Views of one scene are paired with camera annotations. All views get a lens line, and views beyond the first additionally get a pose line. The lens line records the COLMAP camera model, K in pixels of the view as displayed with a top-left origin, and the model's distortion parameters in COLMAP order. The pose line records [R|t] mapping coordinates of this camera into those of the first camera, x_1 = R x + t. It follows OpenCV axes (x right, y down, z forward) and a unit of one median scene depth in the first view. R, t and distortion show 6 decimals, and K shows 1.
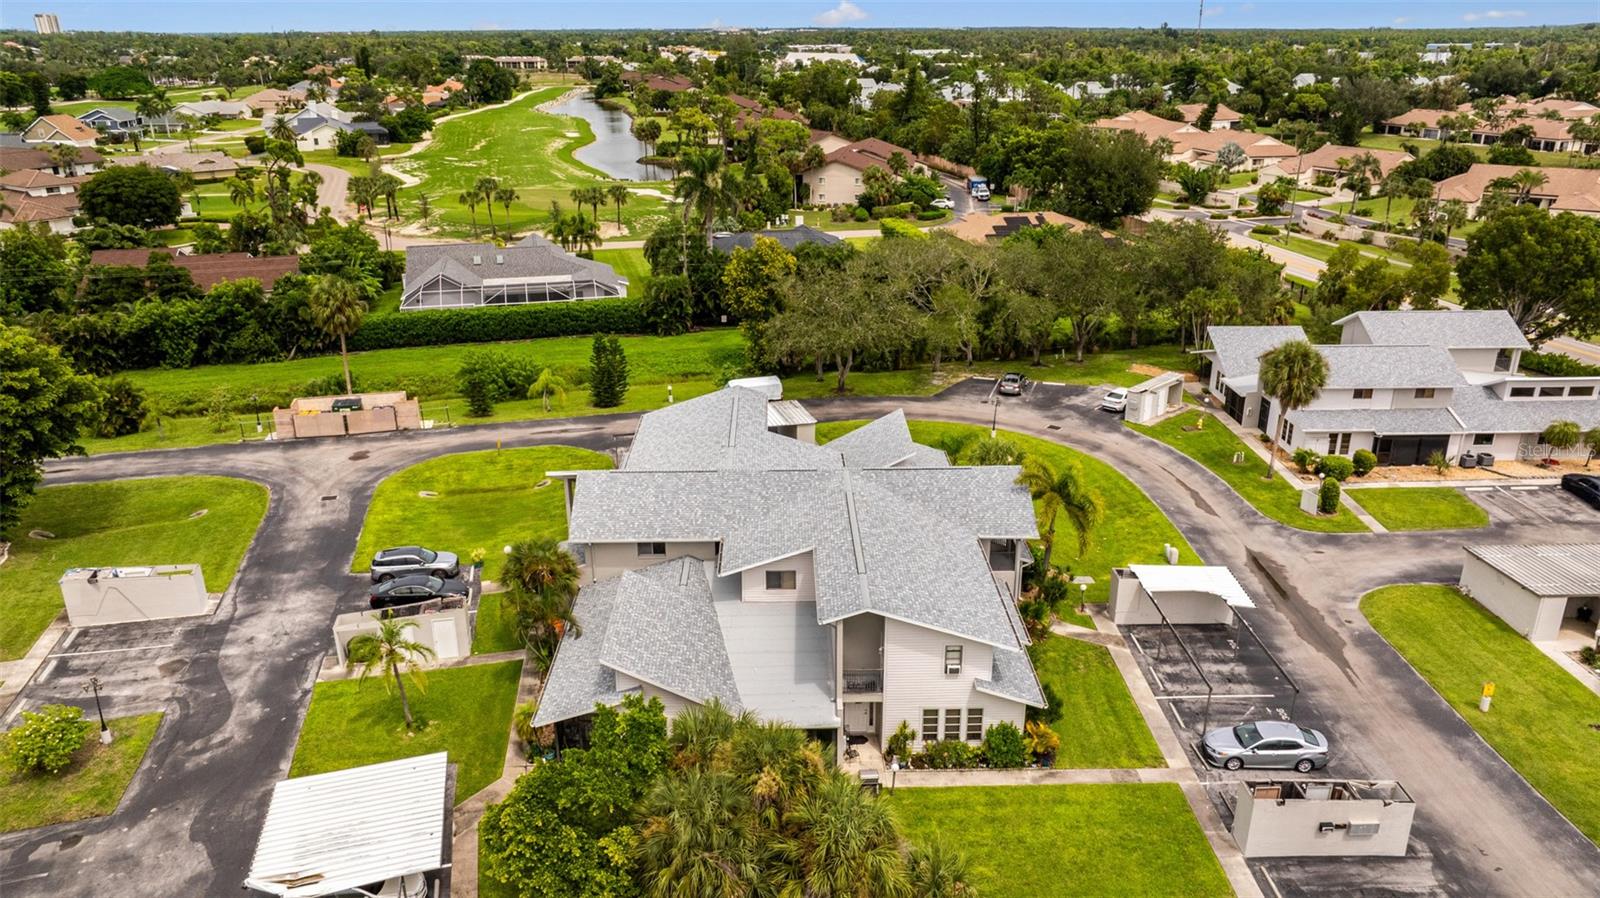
lens RADIAL K [[1128.6, 0, 805.8], [0, 1128.6, 445.5], [0, 0, 1]] dist [-0.024024, 0.003448]
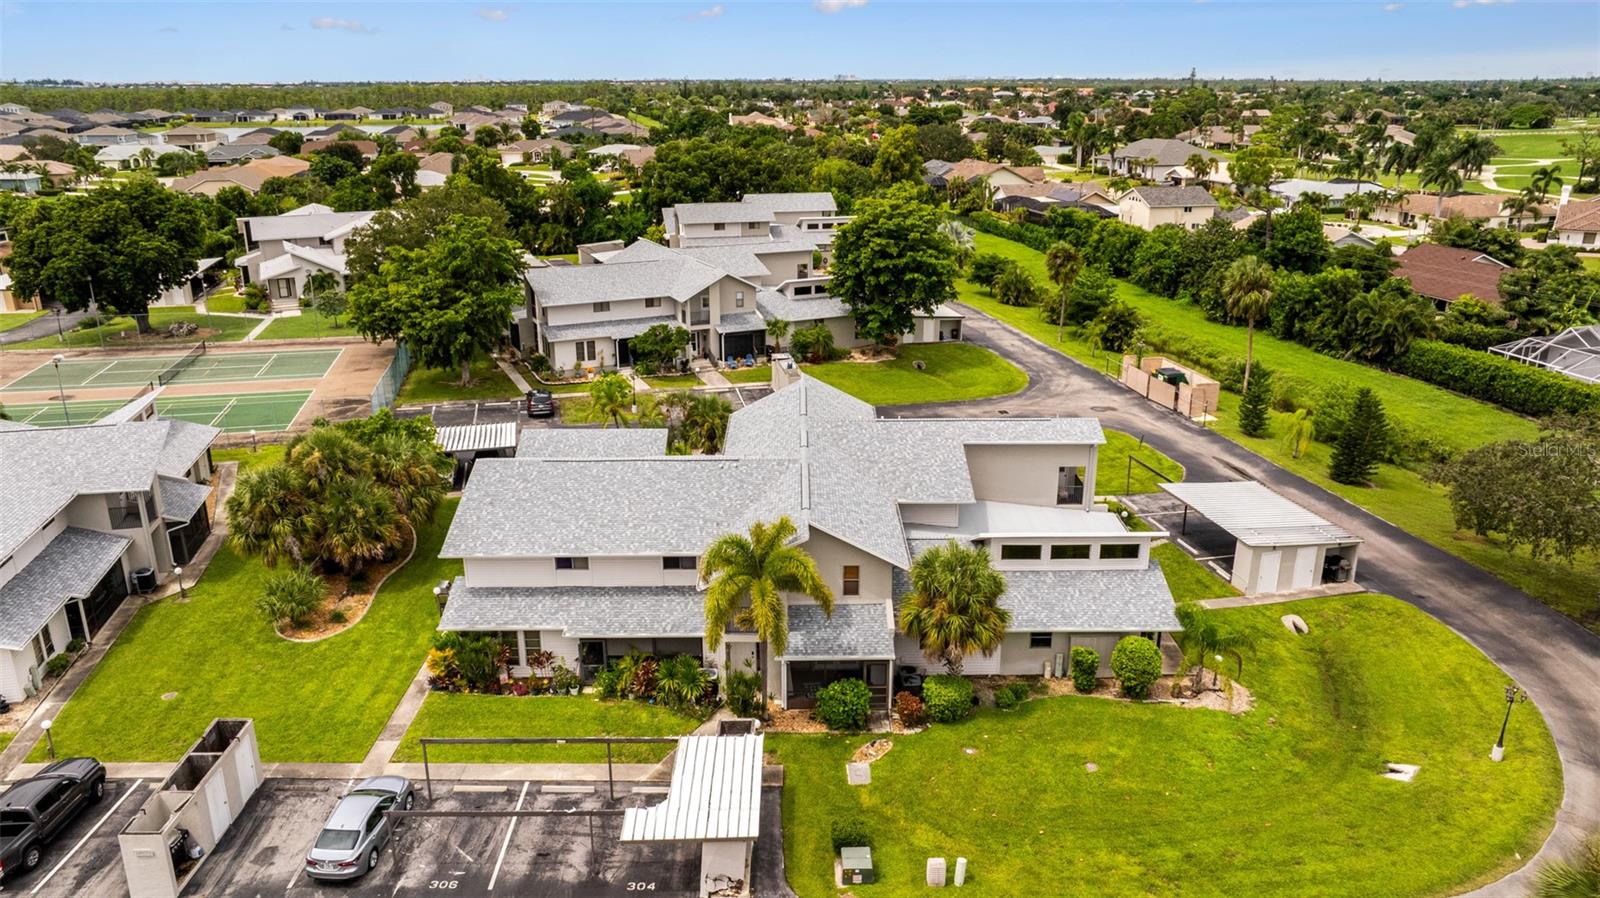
lens RADIAL K [[1128.6, 0, 805.8], [0, 1128.6, 445.5], [0, 0, 1]] dist [-0.024024, 0.003448]
pose [[-0.013699, 0.312029, -0.949974, 0.616048], [-0.346329, 0.889774, 0.297250, -0.176695], [0.938013, 0.333076, 0.095875, 0.651347]]
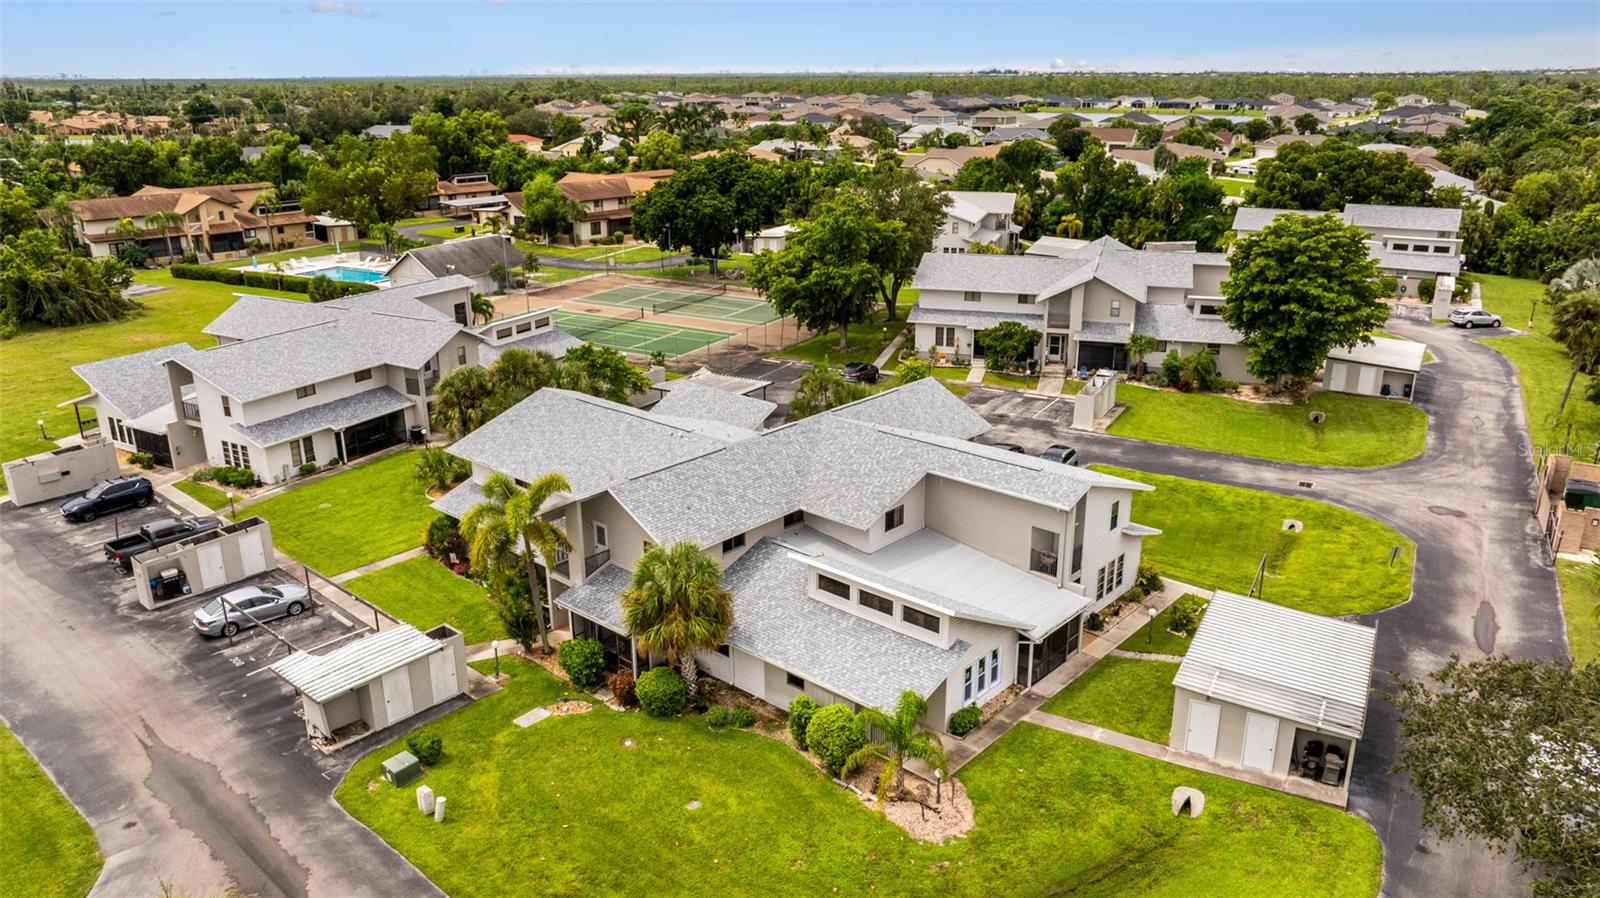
lens RADIAL K [[1128.6, 0, 805.8], [0, 1128.6, 445.5], [0, 0, 1]] dist [-0.024024, 0.003448]
pose [[-0.681569, 0.236338, -0.692537, 0.440455], [-0.248030, 0.815770, 0.522495, -0.326597], [0.688436, 0.527887, -0.497384, 1.057433]]
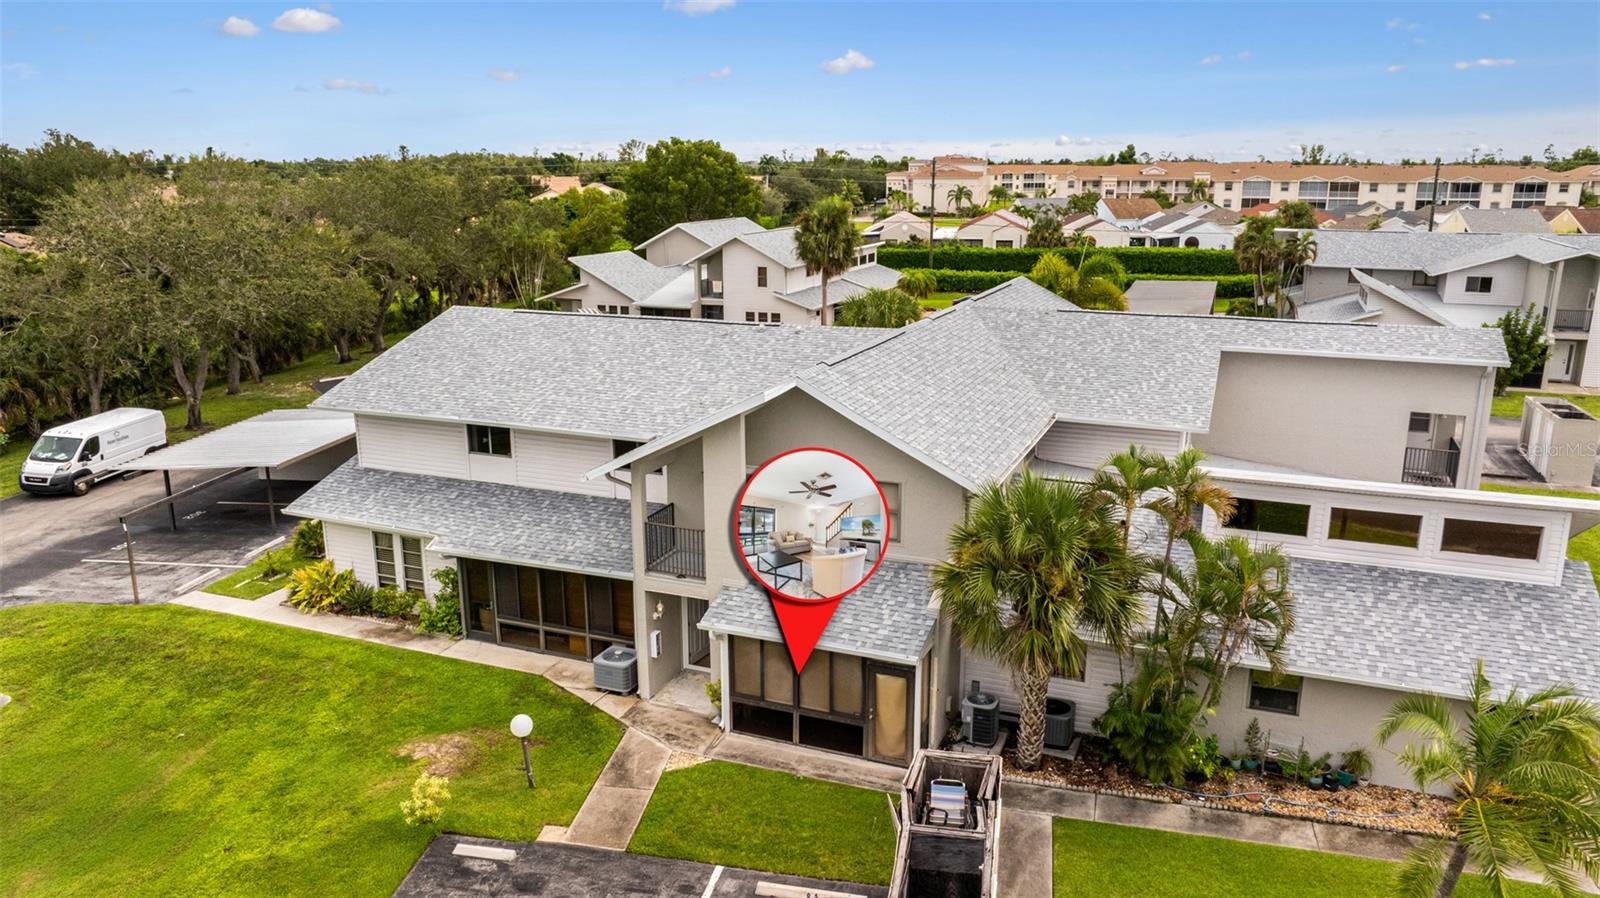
lens RADIAL K [[1128.6, 0, 805.8], [0, 1128.6, 445.5], [0, 0, 1]] dist [-0.024024, 0.003448]
pose [[-0.758055, 0.162123, -0.631719, -0.359578], [-0.225056, 0.844088, 0.486688, -0.088773], [0.612129, 0.511109, -0.603379, 0.803925]]
